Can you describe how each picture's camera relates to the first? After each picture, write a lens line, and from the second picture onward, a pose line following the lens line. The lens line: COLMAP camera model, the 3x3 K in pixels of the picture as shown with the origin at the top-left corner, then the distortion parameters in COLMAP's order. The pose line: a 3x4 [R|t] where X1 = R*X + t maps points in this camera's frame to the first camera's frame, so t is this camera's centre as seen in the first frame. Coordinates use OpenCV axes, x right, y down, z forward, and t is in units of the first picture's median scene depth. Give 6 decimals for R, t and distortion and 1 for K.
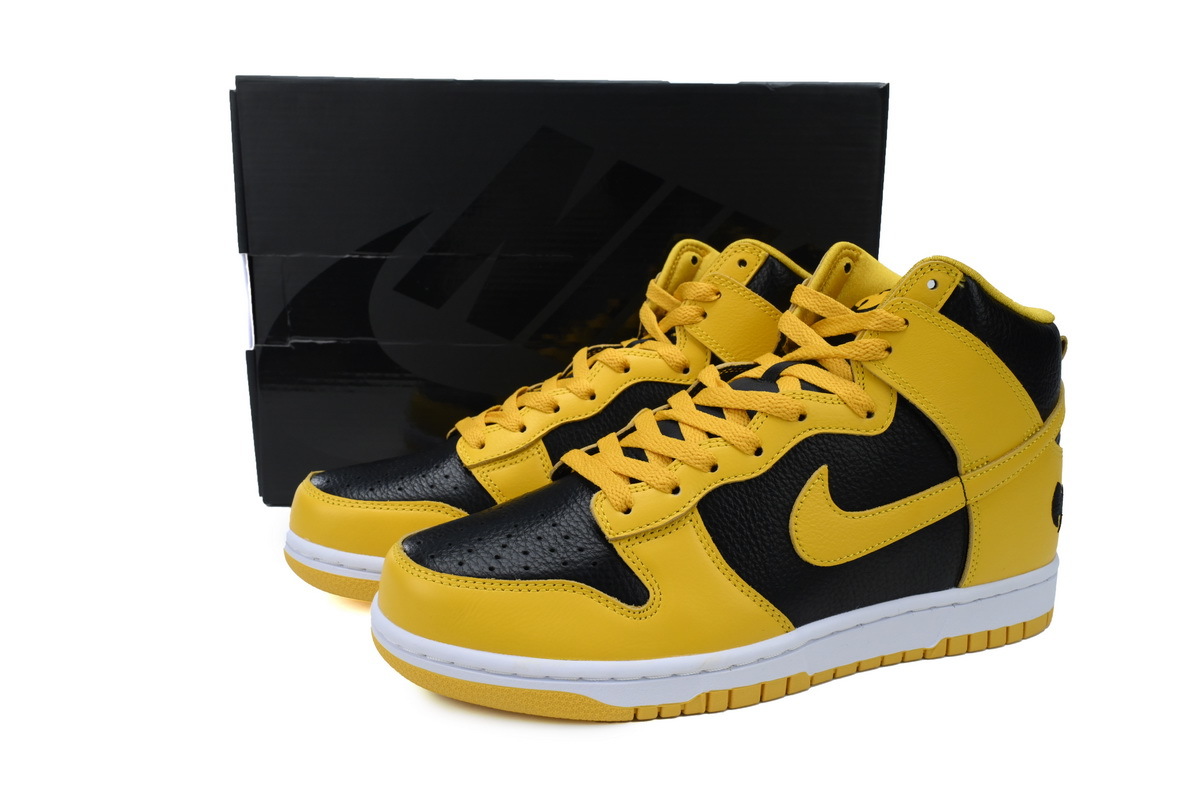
lens RADIAL K [[993.0, 0, 598.2], [0, 993.0, 404.0], [0, 0, 1]] dist [0.016258, 0.002337]
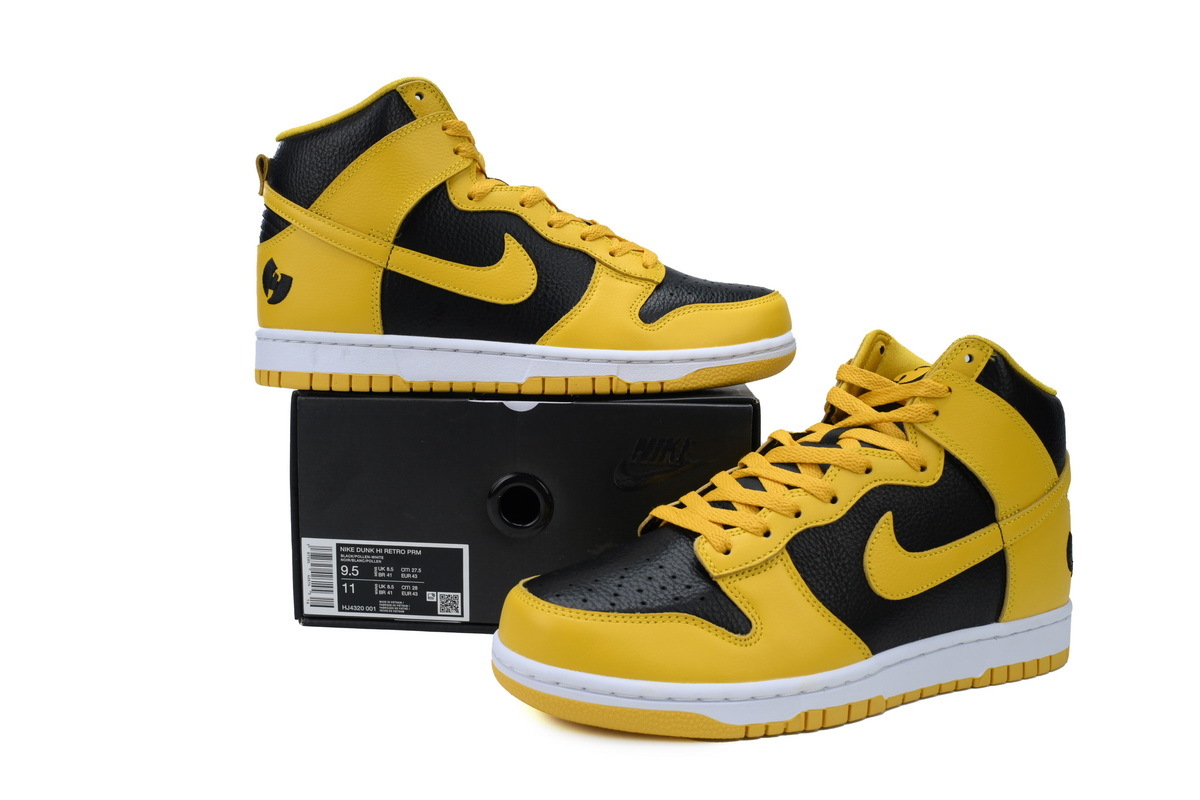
lens RADIAL K [[993.0, 0, 601.6], [0, 993.0, 397.2], [0, 0, 1]] dist [0.016258, 0.002337]
pose [[0.995906, -0.000676, 0.090388, -0.210779], [0.012166, 0.991875, -0.126634, 0.071671], [-0.089568, 0.127215, 0.987823, -0.133932]]
